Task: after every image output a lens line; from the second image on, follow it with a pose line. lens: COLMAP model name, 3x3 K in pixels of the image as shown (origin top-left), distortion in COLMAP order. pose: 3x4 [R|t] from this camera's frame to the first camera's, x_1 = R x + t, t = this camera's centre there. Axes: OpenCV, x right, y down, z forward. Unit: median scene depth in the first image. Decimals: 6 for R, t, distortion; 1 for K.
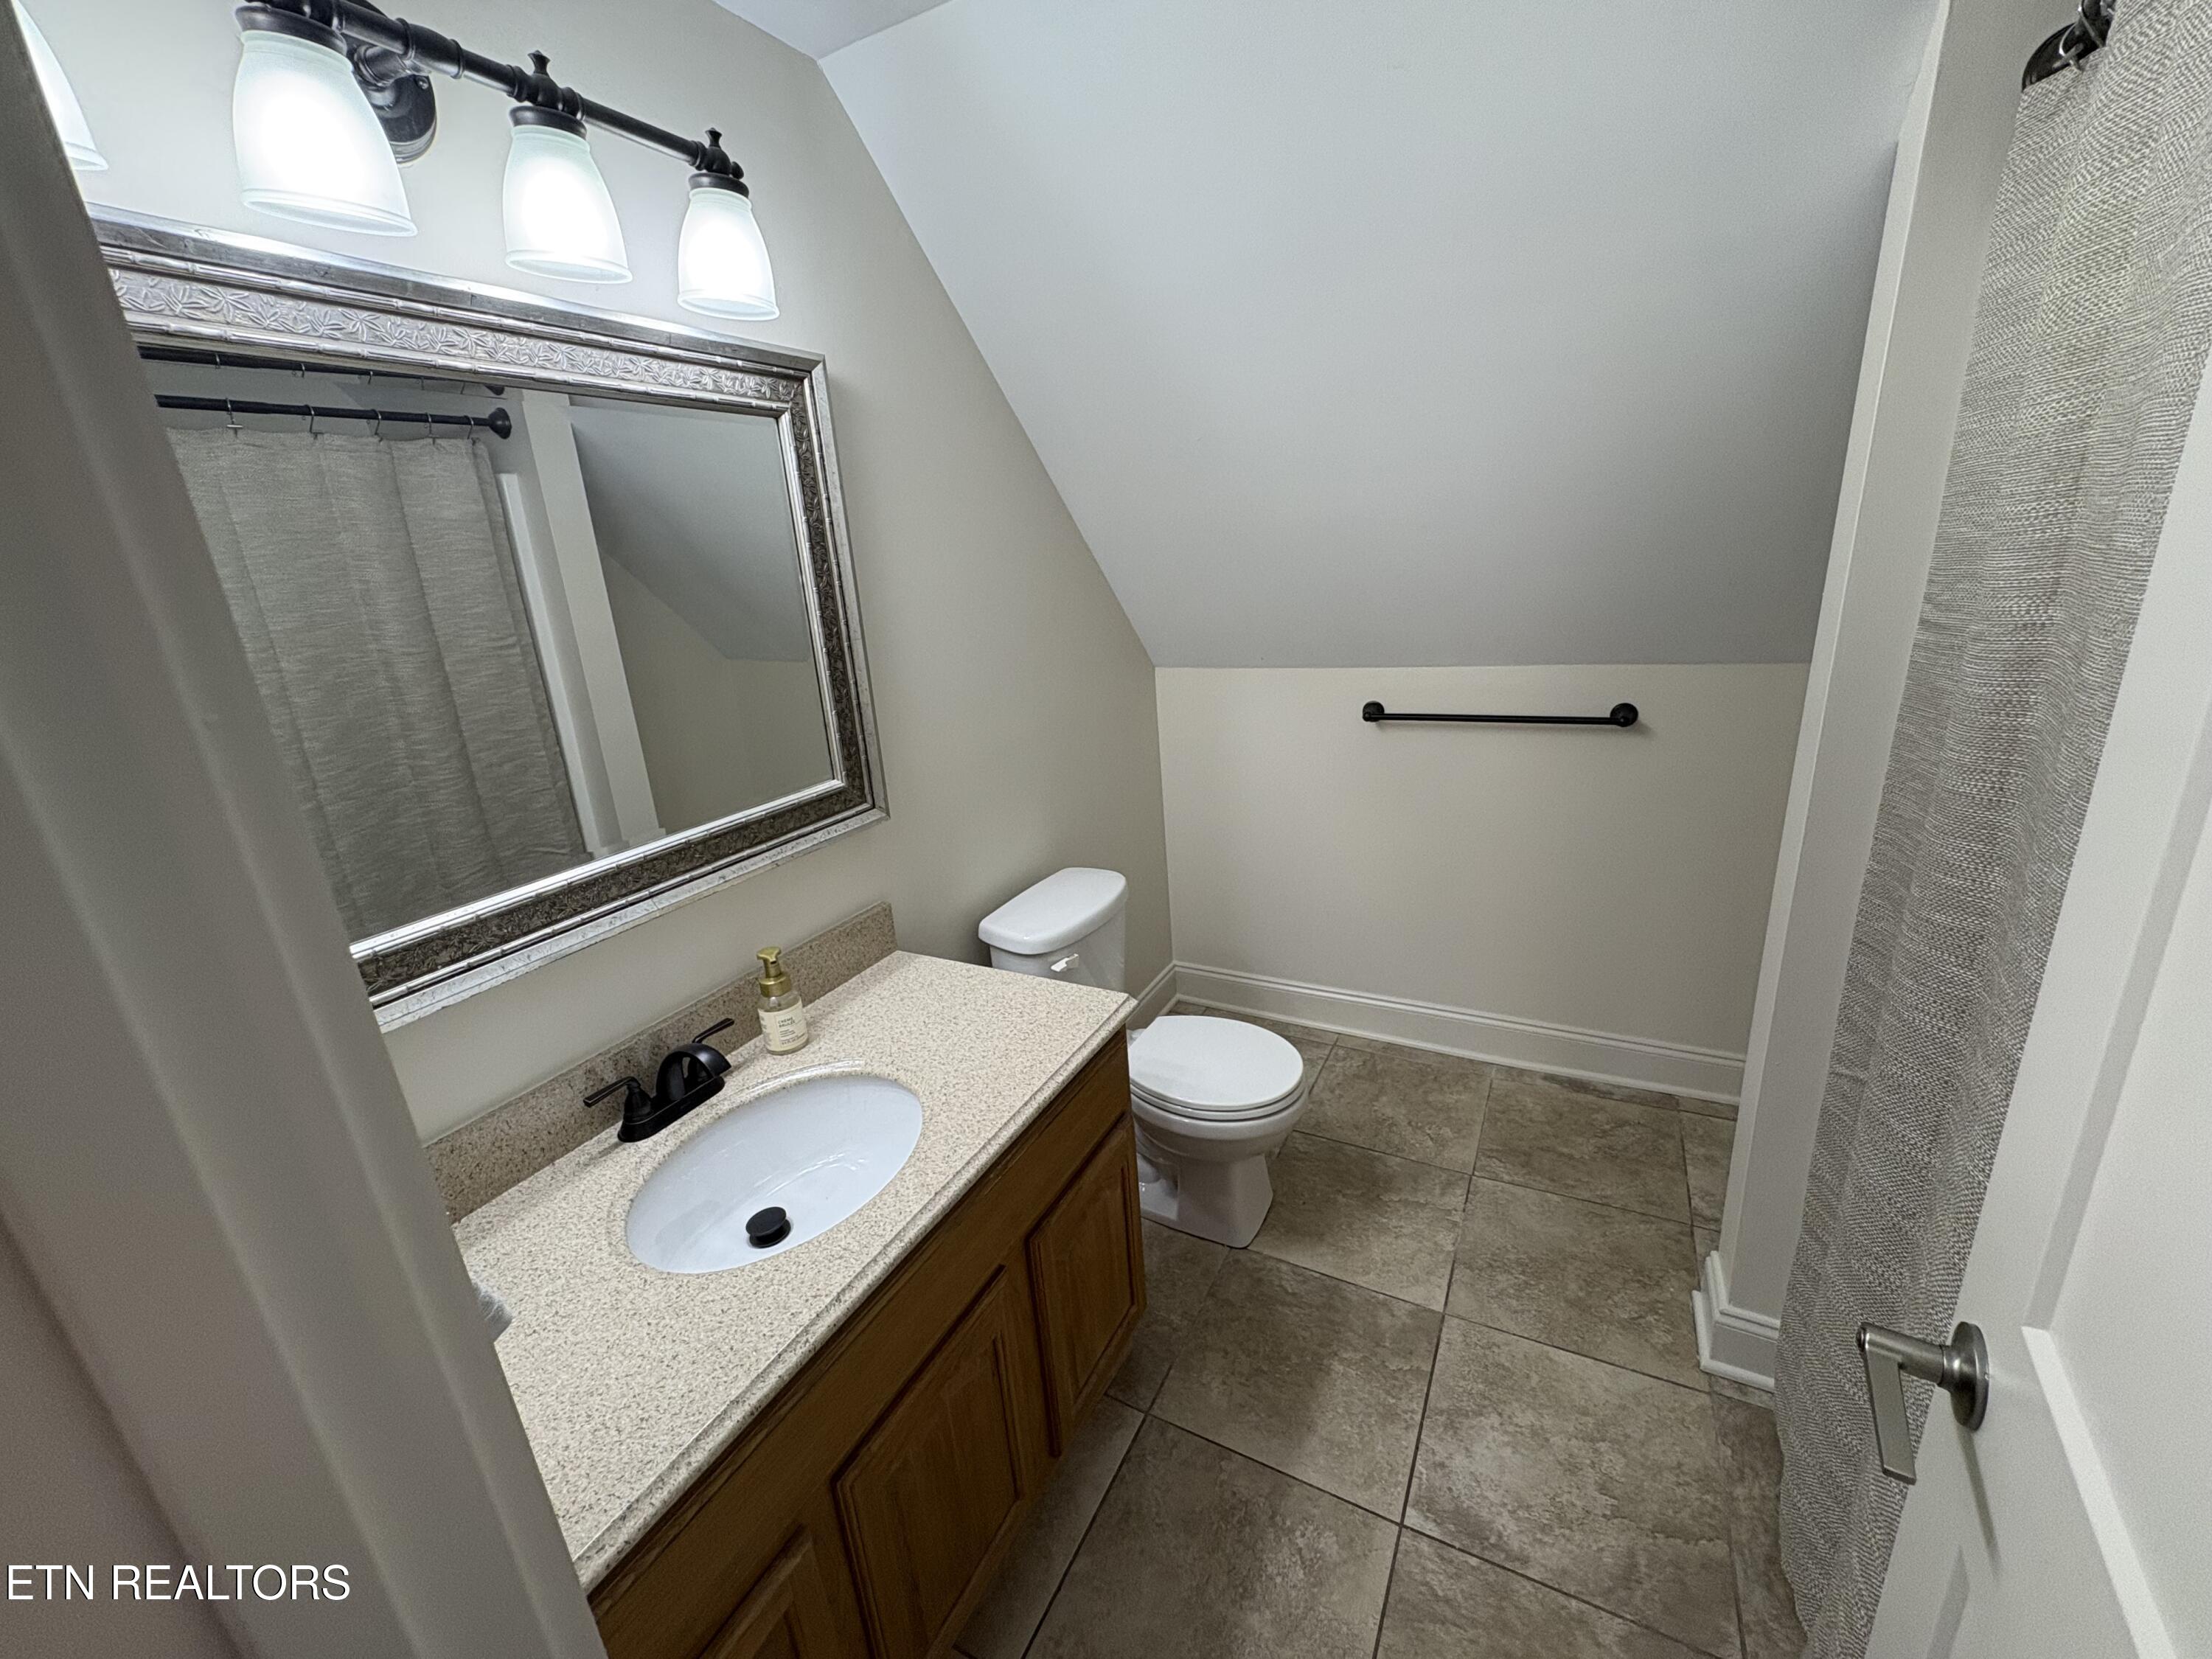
lens RADIAL K [[880.0, 0, 1106.3], [0, 880.0, 826.5], [0, 0, 1]] dist [-0.000762, 0.000136]
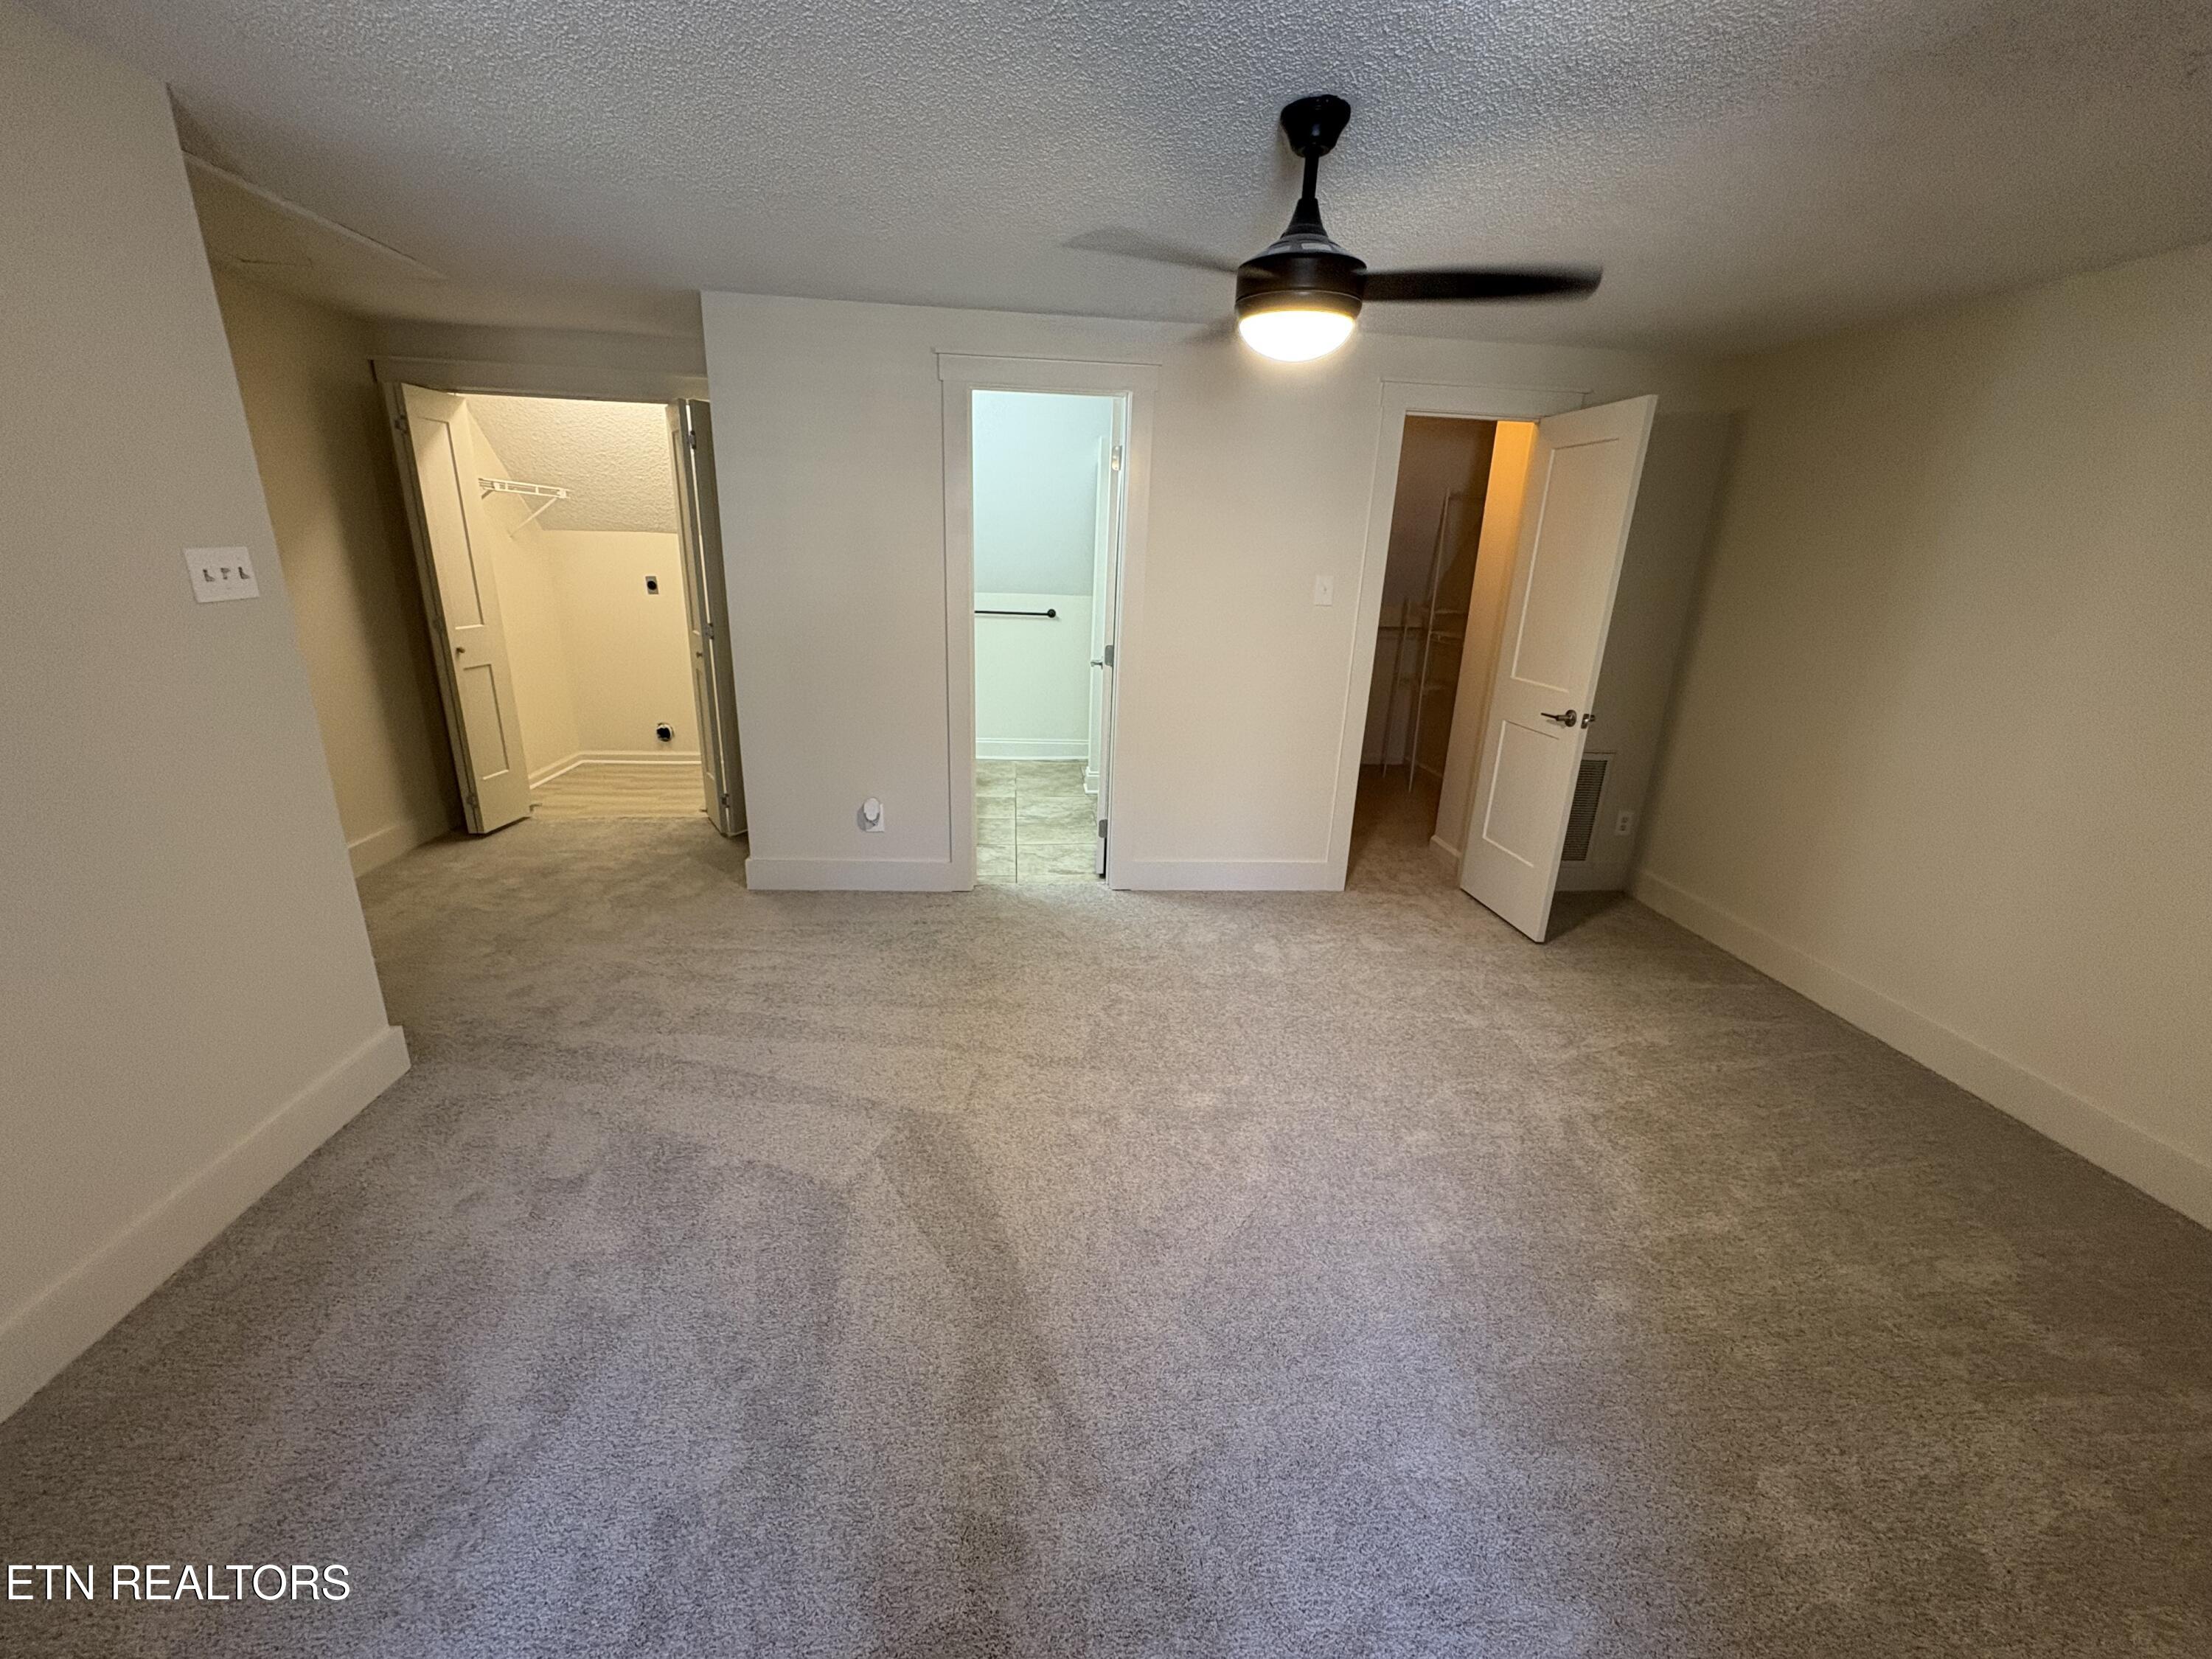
lens RADIAL K [[880.0, 0, 1108.4], [0, 880.0, 830.8], [0, 0, 1]] dist [-0.000762, 0.000136]
pose [[0.822073, -0.073970, 0.564557, -1.117369], [0.072155, 0.997066, 0.025570, 0.633041], [-0.564791, 0.019715, 0.824998, -1.749314]]
